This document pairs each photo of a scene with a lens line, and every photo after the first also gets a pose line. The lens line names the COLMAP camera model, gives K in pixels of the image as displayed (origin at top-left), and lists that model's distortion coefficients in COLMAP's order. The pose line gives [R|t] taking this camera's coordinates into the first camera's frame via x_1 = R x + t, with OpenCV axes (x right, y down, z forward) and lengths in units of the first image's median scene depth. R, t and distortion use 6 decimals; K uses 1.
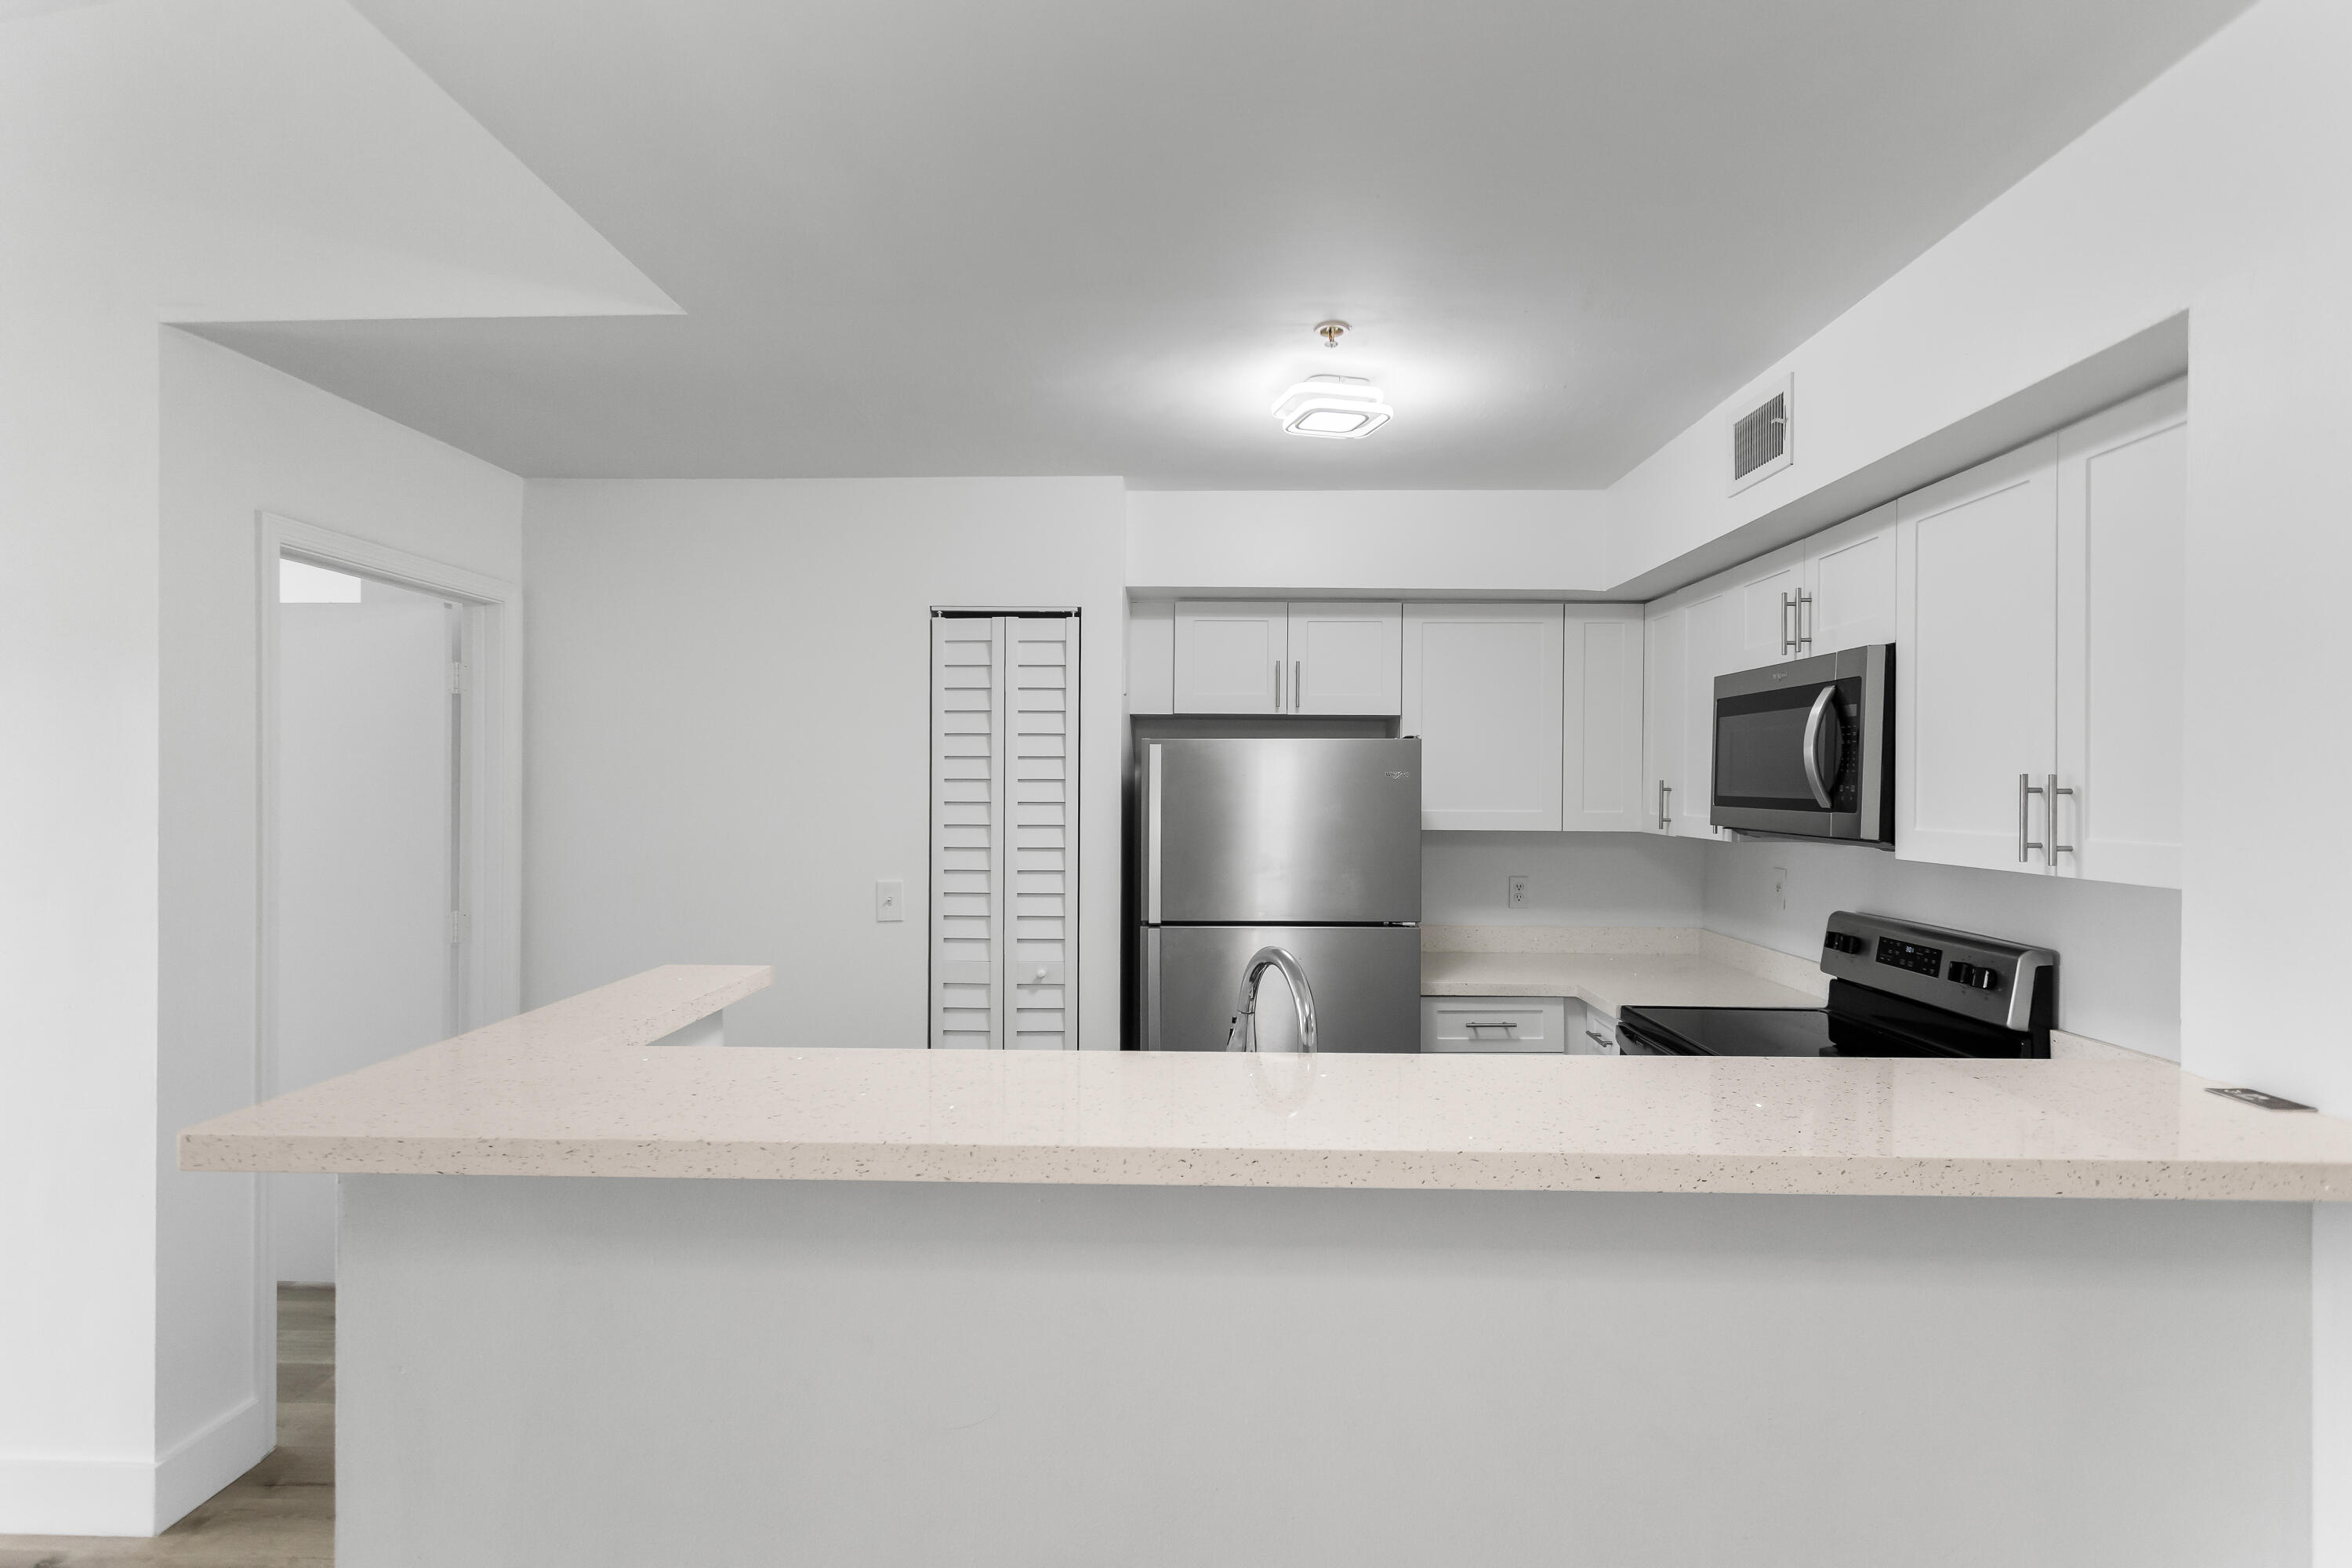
lens RADIAL K [[1166.2, 0, 1164.8], [0, 1166.2, 784.2], [0, 0, 1]] dist [0.007555, 0.000780]
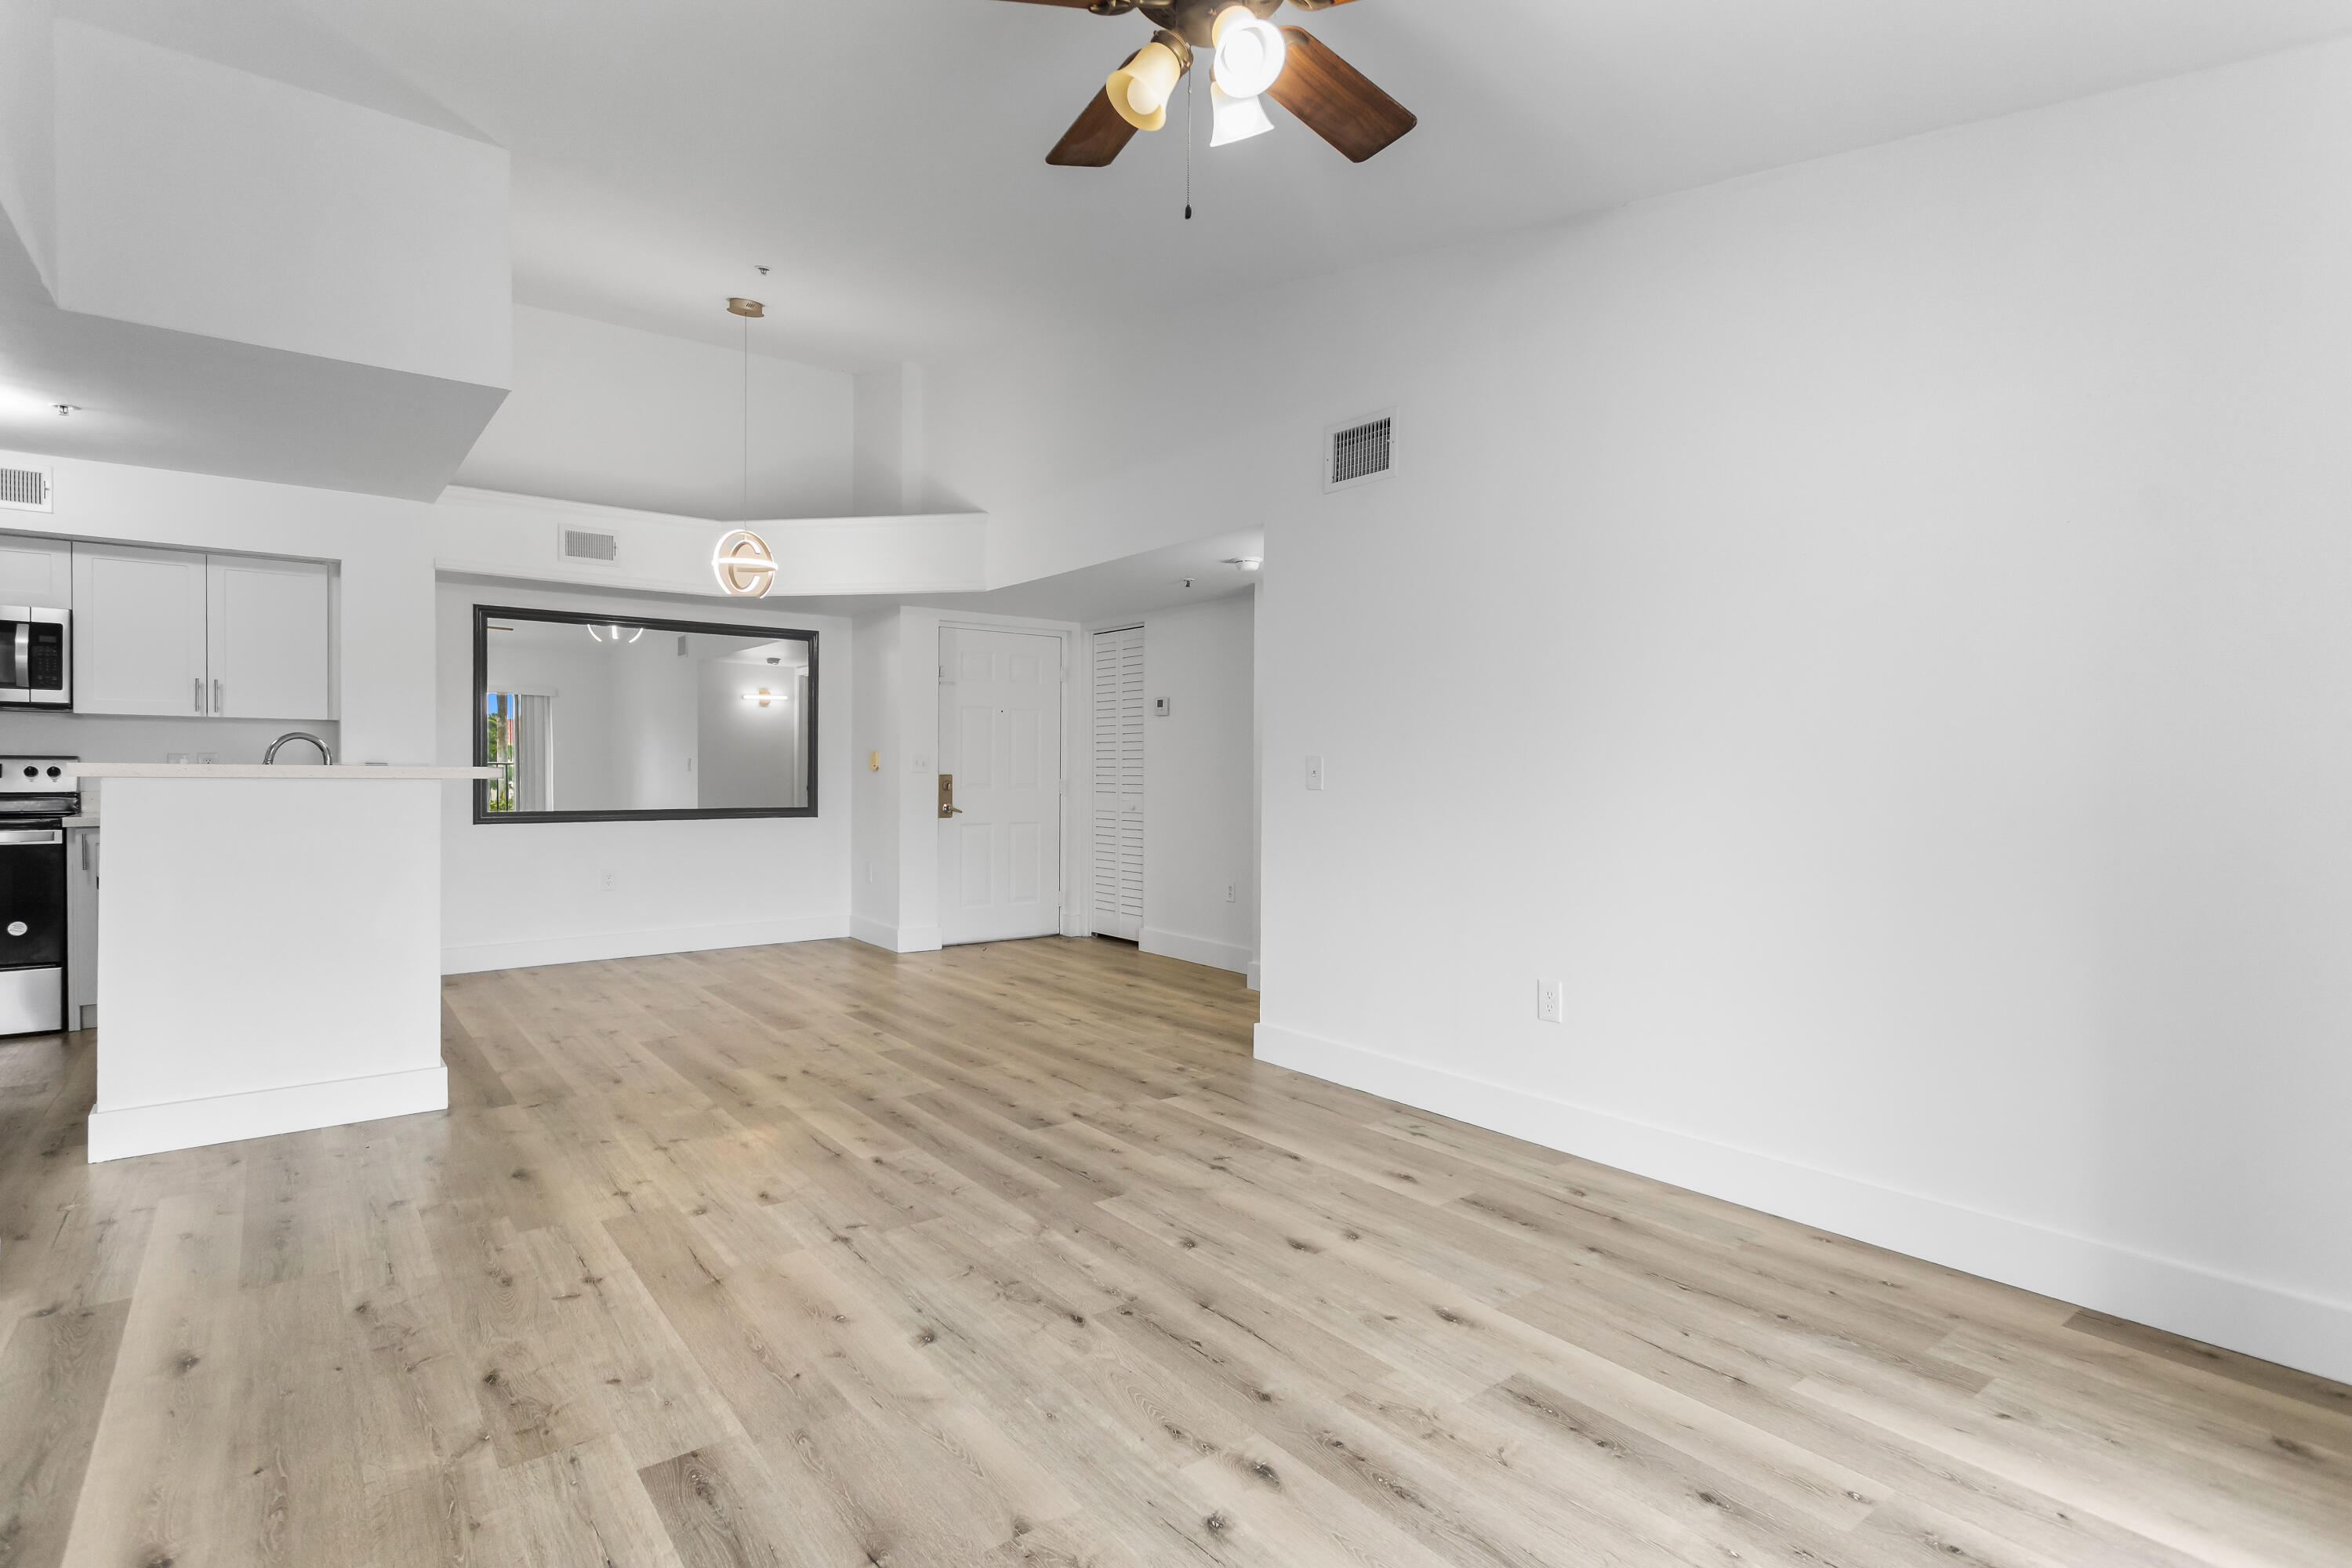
lens RADIAL K [[1162.3, 0, 1165.2], [0, 1162.3, 782.4], [0, 0, 1]] dist [0.002786, 0.000302]
pose [[-0.636151, -0.019372, 0.771321, -1.894031], [-0.011332, 0.999812, 0.015765, 0.112008], [-0.771481, 0.001288, -0.636251, 0.685824]]
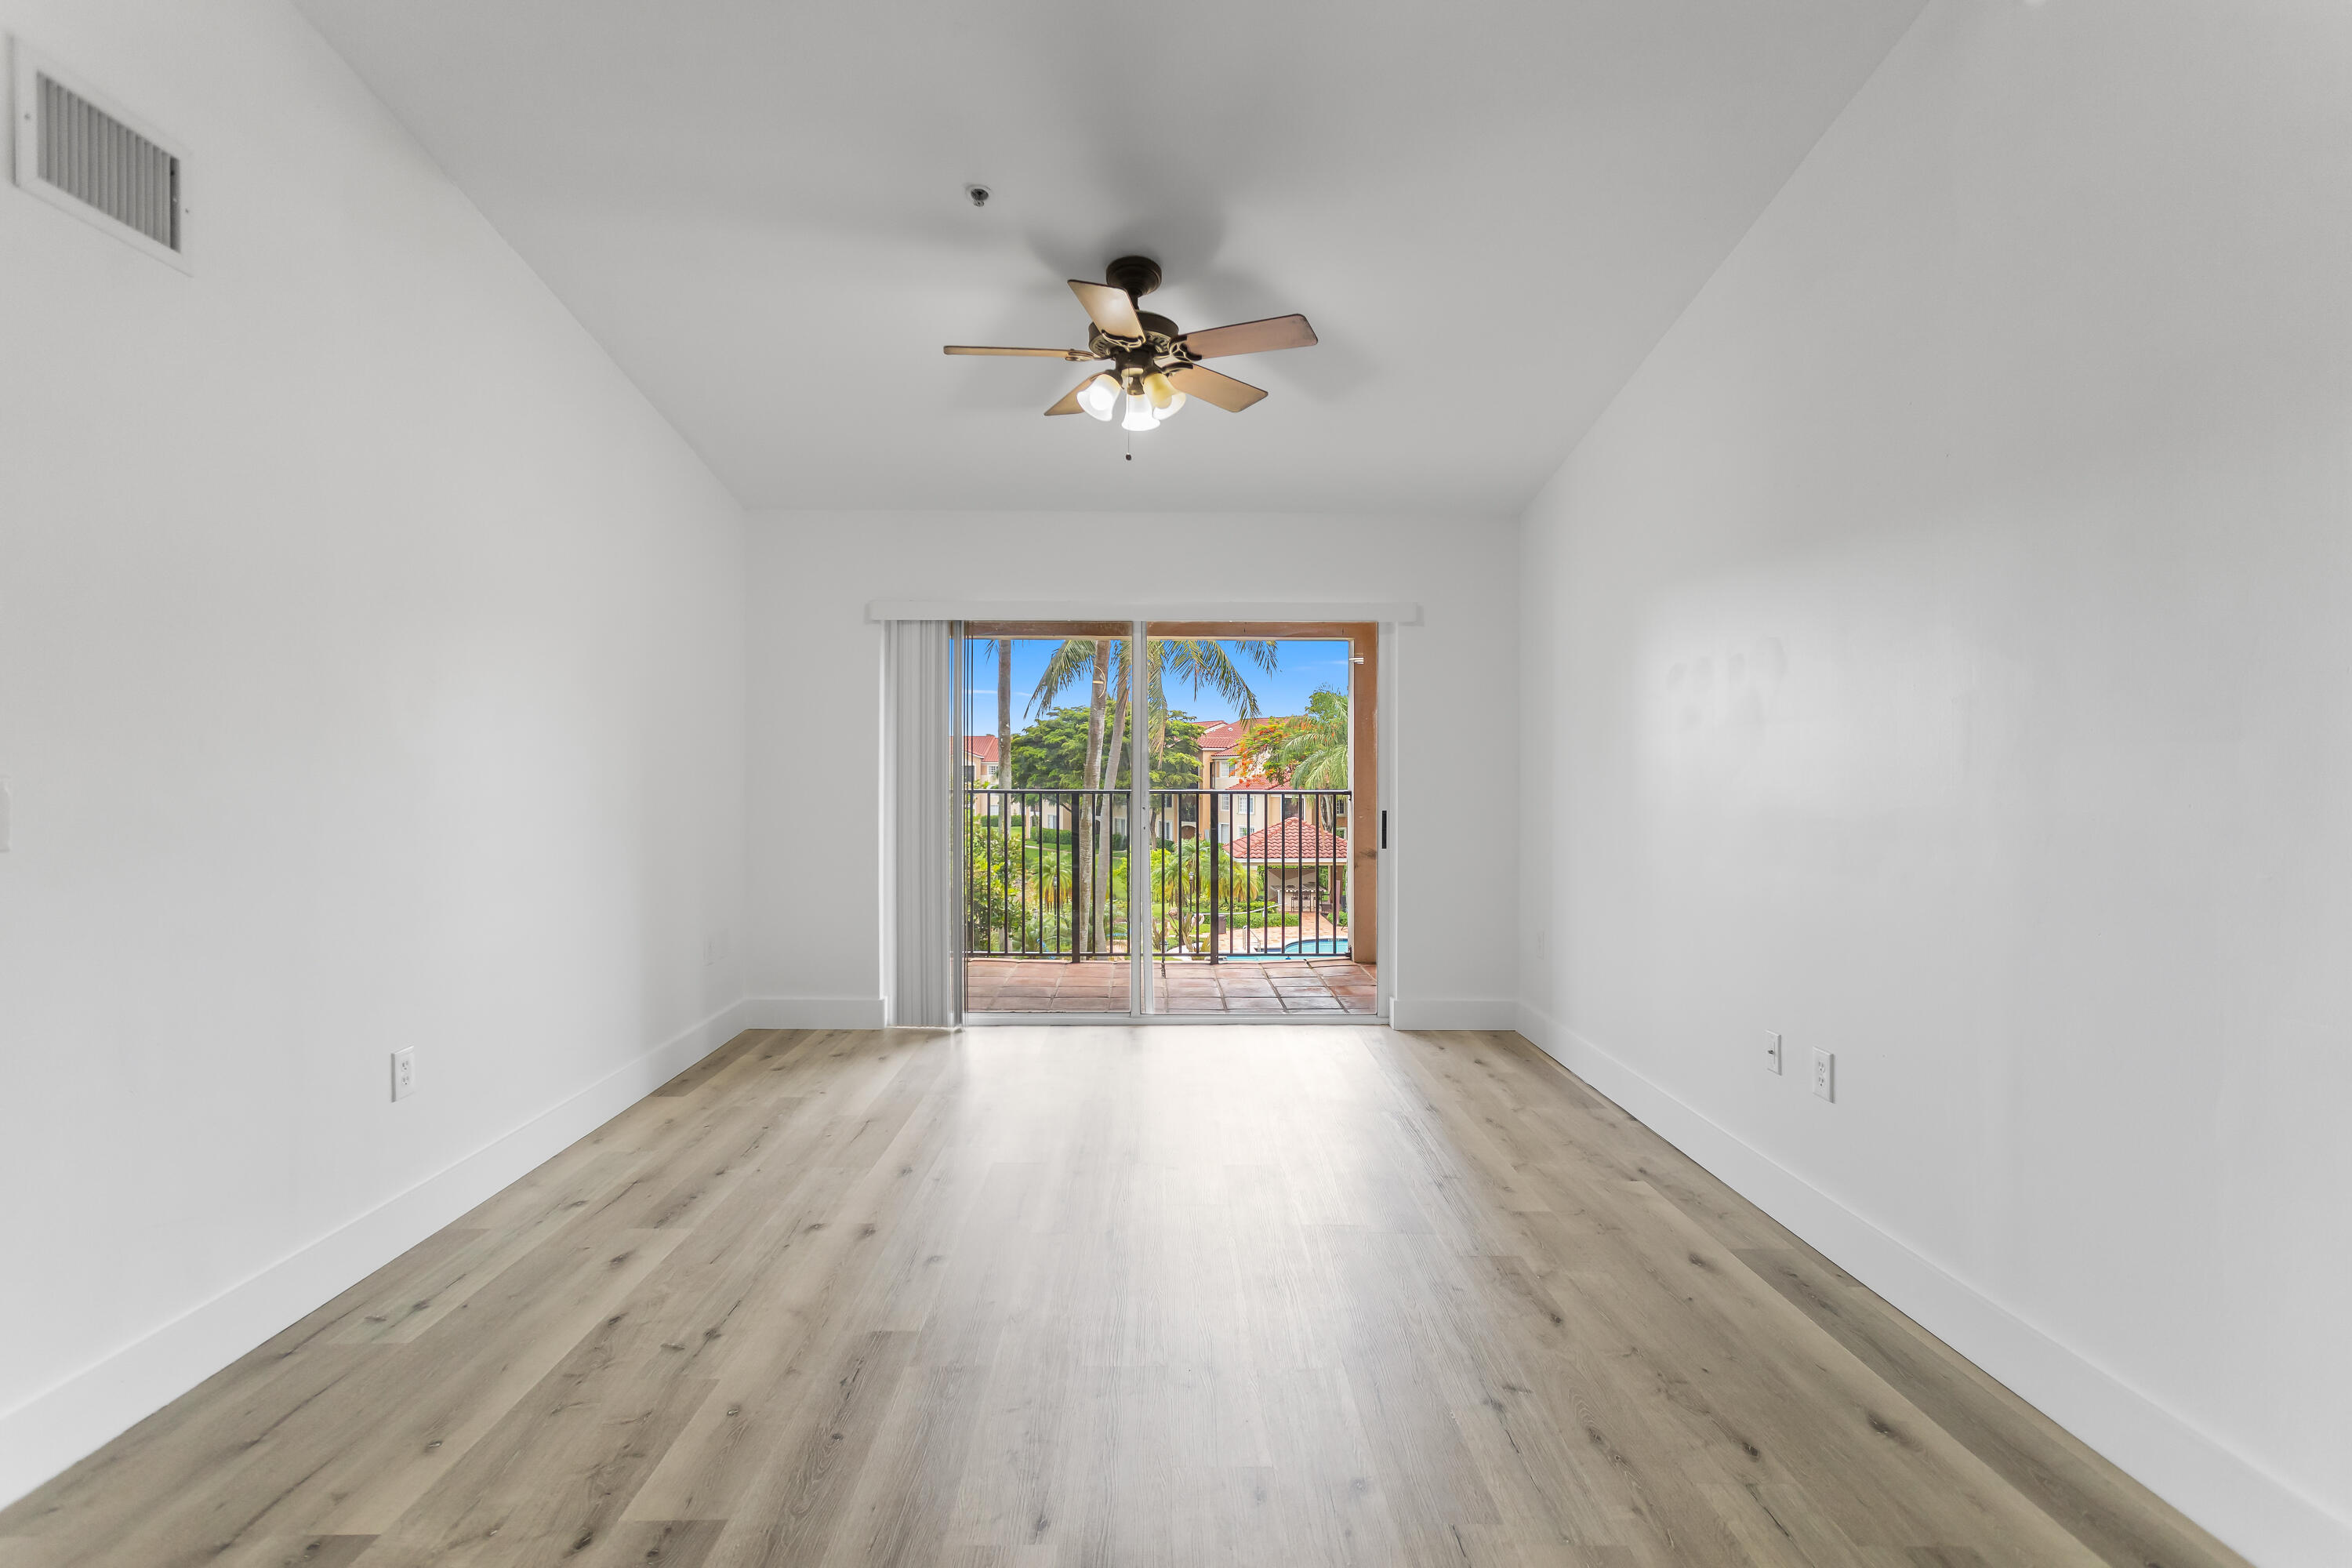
lens RADIAL K [[1133.9, 0, 1163.0], [0, 1133.9, 775.1], [0, 0, 1]] dist [0.002014, 0.000167]
pose [[0.043575, -0.003671, -0.999043, -0.186594], [-0.000445, 0.999993, -0.003694, 0.102610], [0.999050, 0.000605, 0.043573, 0.204447]]
